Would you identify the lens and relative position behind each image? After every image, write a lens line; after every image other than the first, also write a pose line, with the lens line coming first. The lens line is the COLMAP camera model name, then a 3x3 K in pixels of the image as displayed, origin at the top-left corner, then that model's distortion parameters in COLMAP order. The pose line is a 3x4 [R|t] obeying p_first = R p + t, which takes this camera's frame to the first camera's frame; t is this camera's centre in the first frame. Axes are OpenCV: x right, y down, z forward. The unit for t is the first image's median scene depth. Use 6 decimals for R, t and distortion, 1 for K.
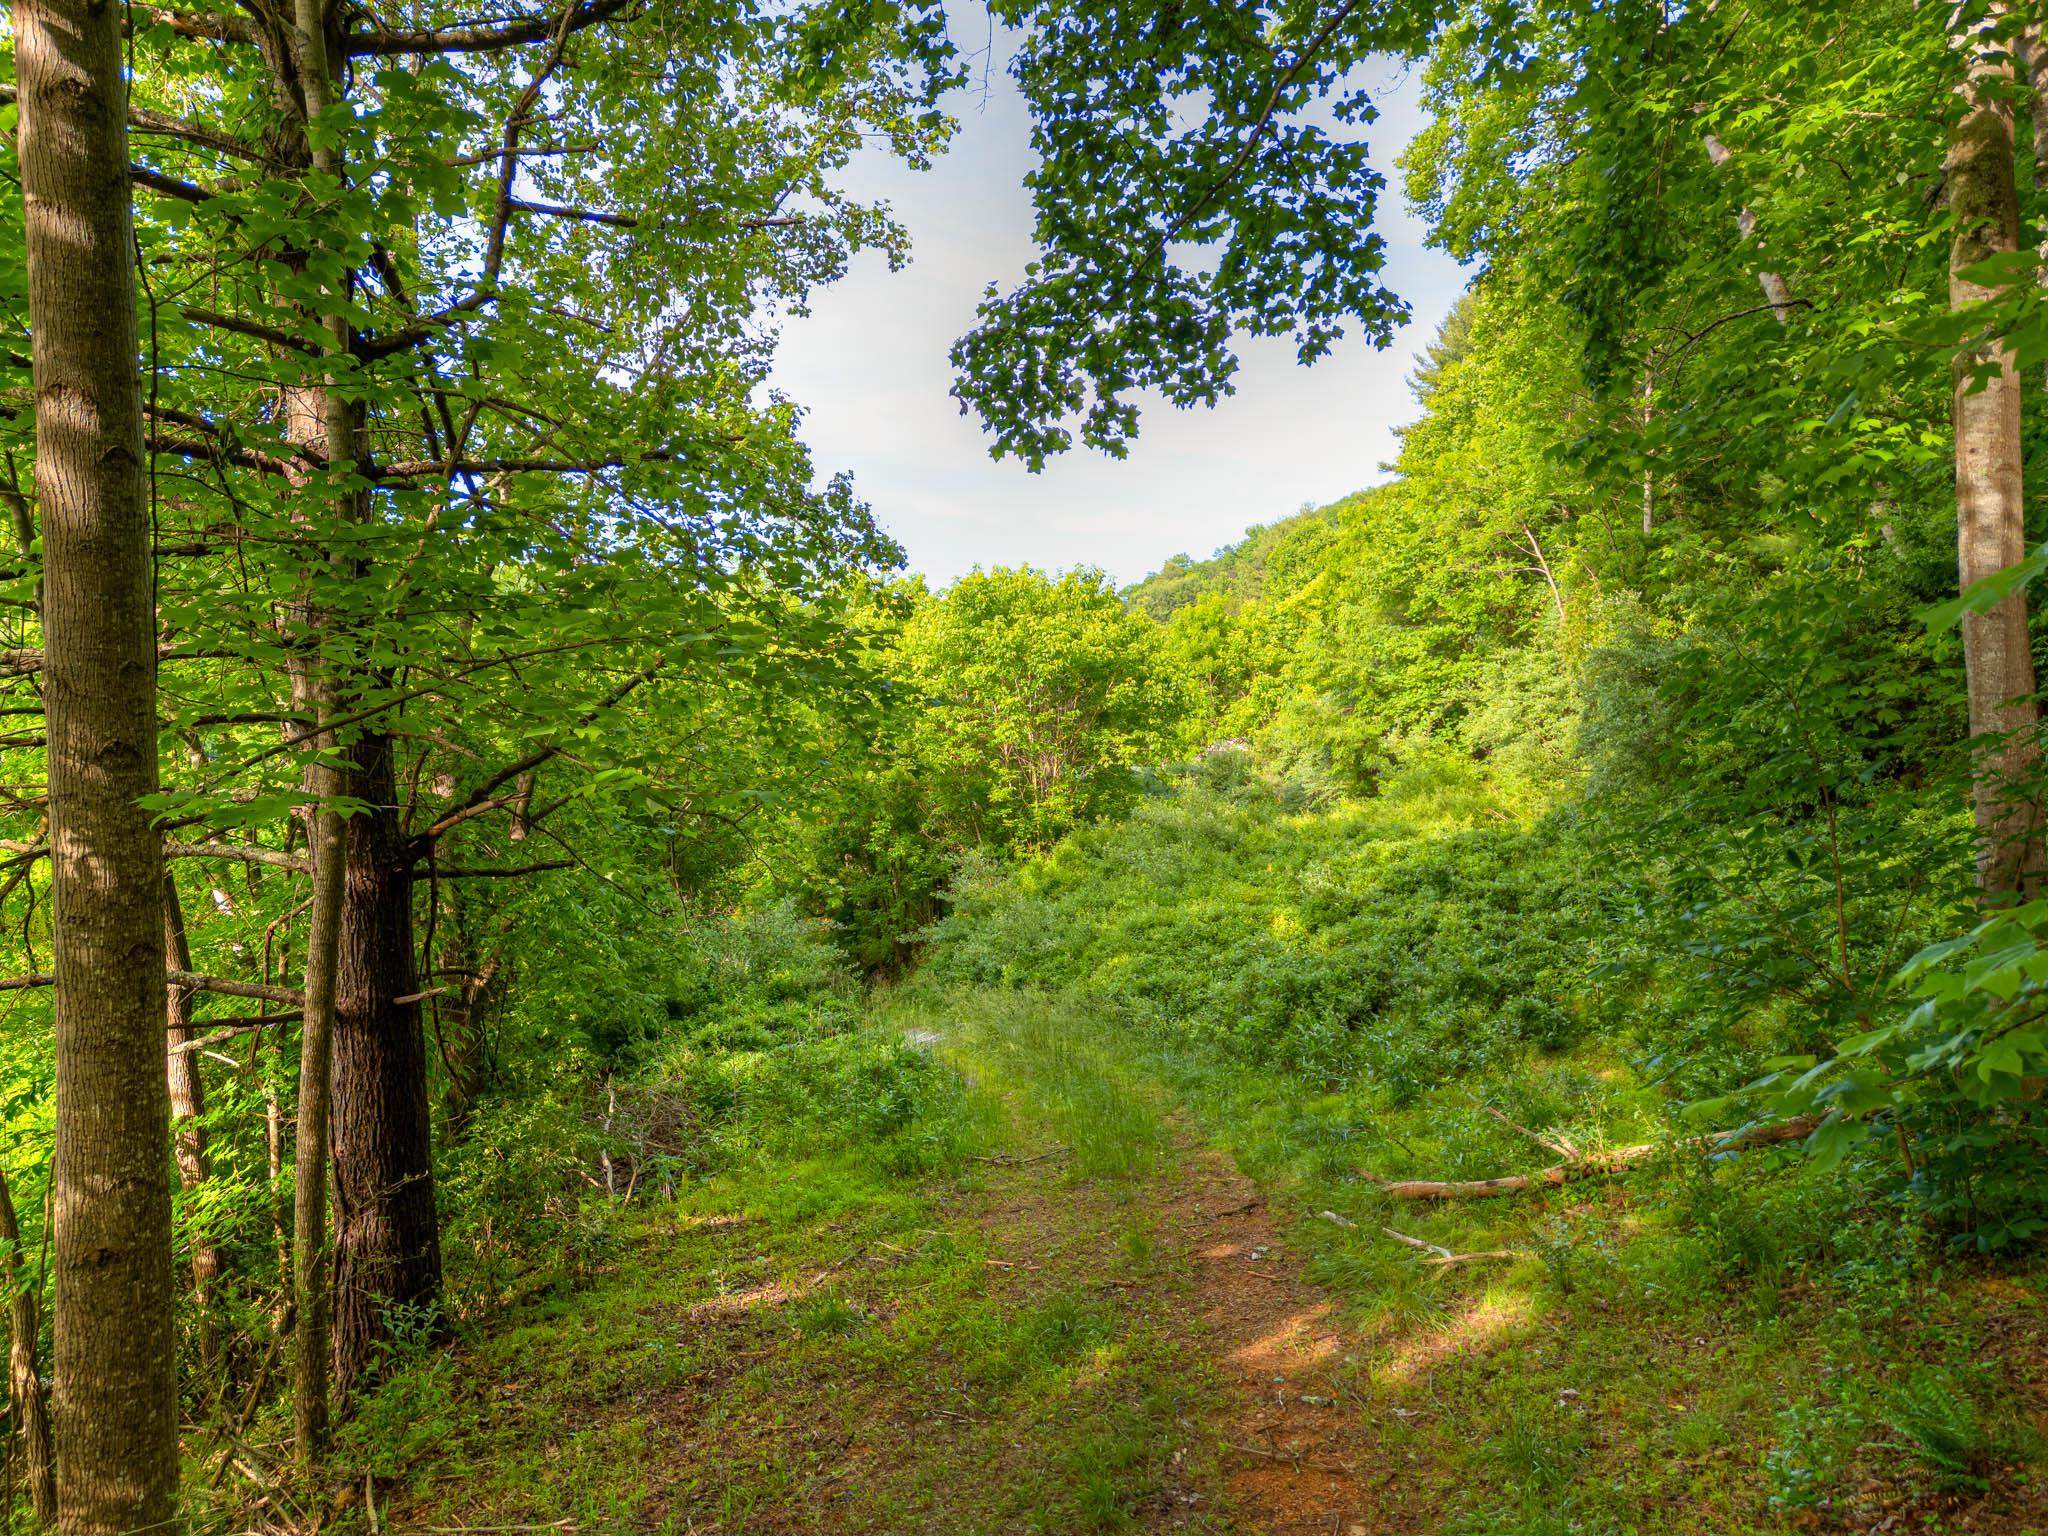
lens RADIAL K [[1442.7, 0, 1028.2], [0, 1442.7, 768.4], [0, 0, 1]] dist [0.069353, -0.055758]
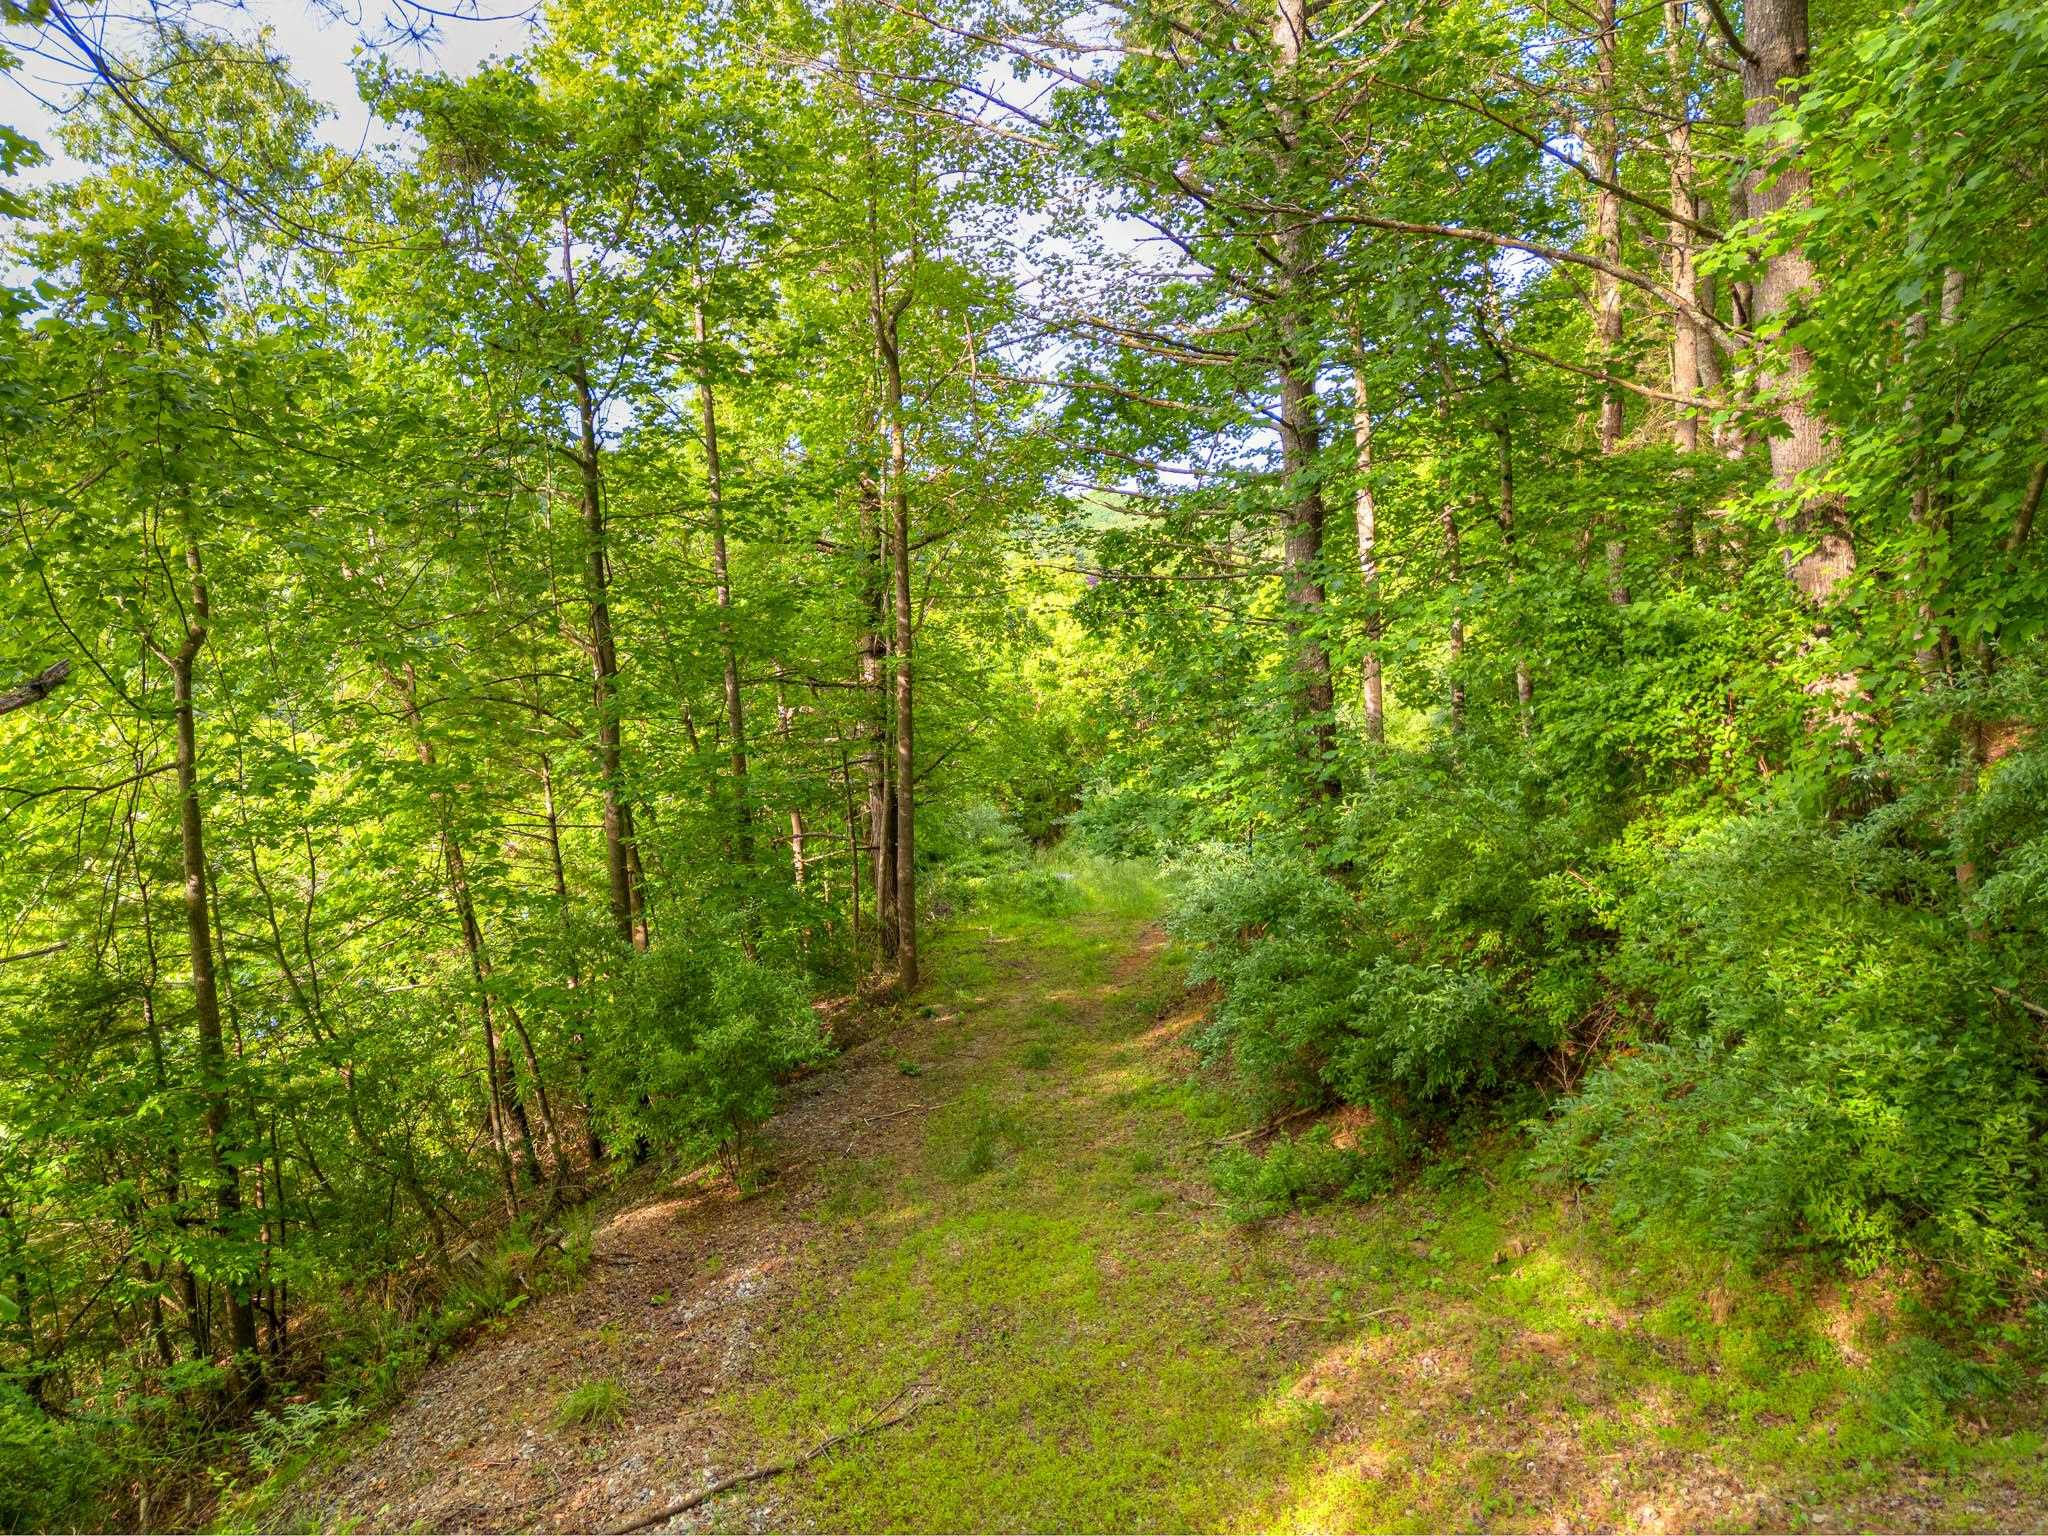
lens RADIAL K [[1442.7, 0, 1023.1], [0, 1442.7, 767.1], [0, 0, 1]] dist [0.069353, -0.055758]
pose [[0.993444, 0.014935, -0.113342, 0.084429], [-0.005263, 0.996354, 0.085152, -0.112171], [0.114201, -0.083998, 0.989900, -0.839141]]
